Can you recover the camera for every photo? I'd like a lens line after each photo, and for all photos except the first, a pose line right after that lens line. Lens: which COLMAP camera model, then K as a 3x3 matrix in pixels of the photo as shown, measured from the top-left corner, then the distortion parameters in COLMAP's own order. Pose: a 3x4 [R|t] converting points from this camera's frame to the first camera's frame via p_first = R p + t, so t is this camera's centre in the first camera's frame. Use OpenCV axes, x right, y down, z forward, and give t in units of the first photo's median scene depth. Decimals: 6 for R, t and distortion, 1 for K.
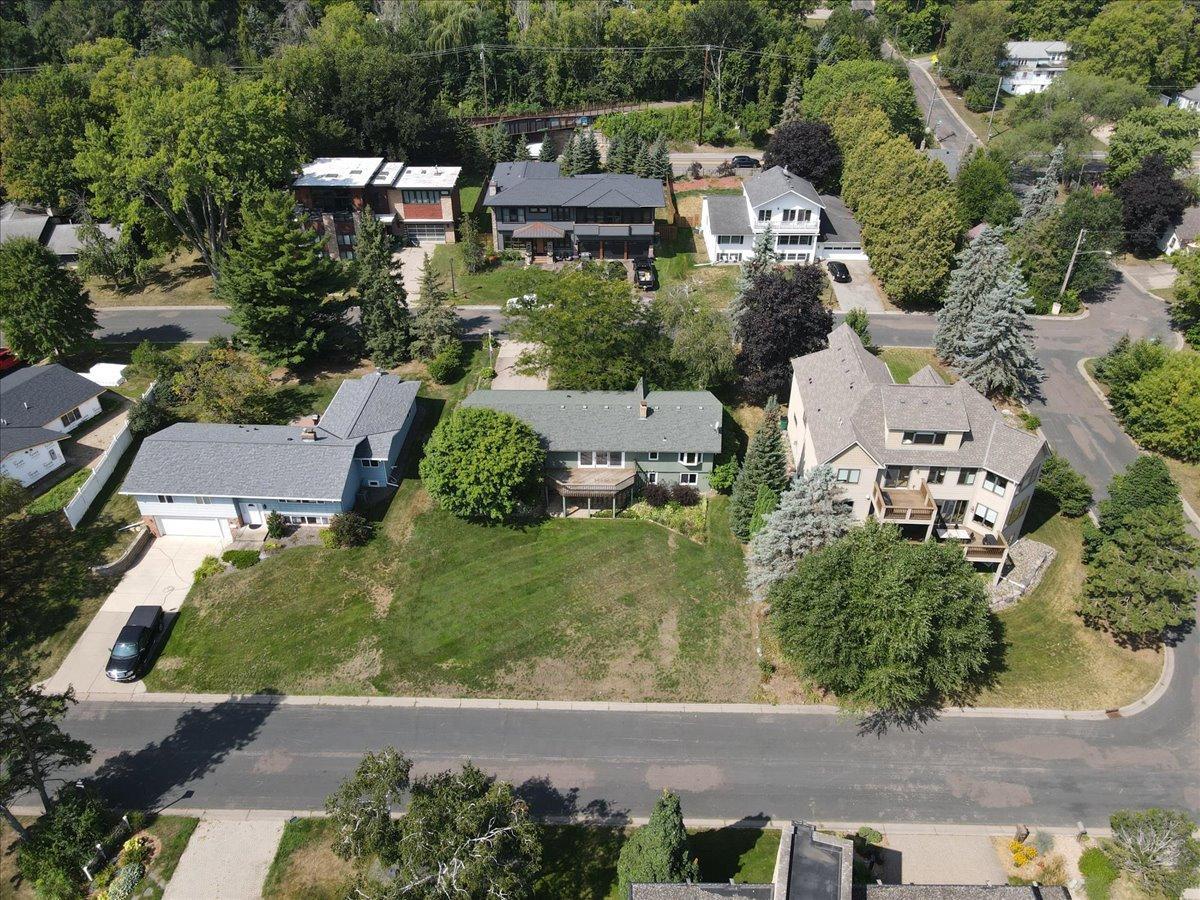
lens RADIAL K [[843.4, 0, 600.0], [0, 843.4, 451.3], [0, 0, 1]] dist [0.007911, -0.000951]
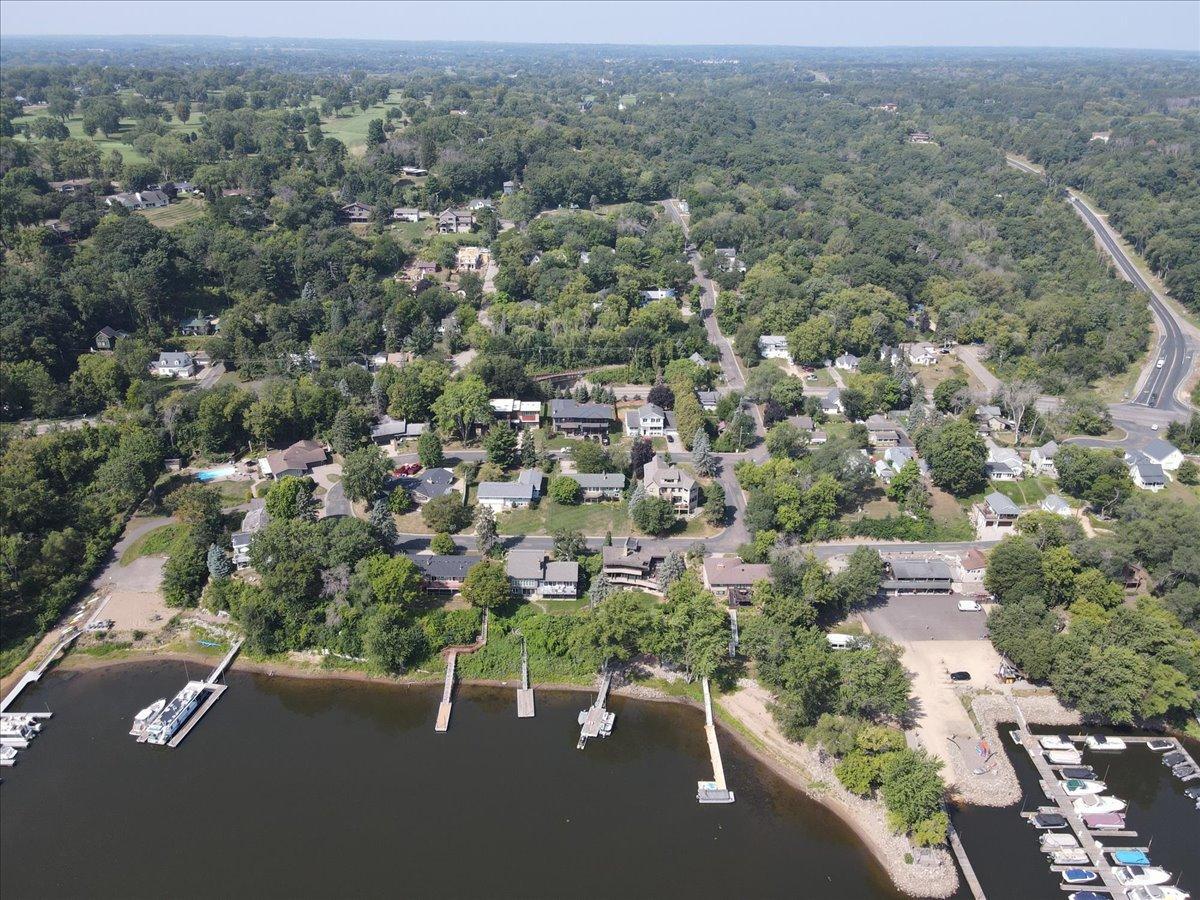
lens RADIAL K [[843.4, 0, 599.7], [0, 843.4, 450.1], [0, 0, 1]] dist [0.007911, -0.000951]
pose [[0.999297, -0.004542, 0.037205, -0.079924], [0.010620, 0.986265, -0.164827, 0.325861], [-0.035946, 0.165106, 0.985621, -1.983978]]
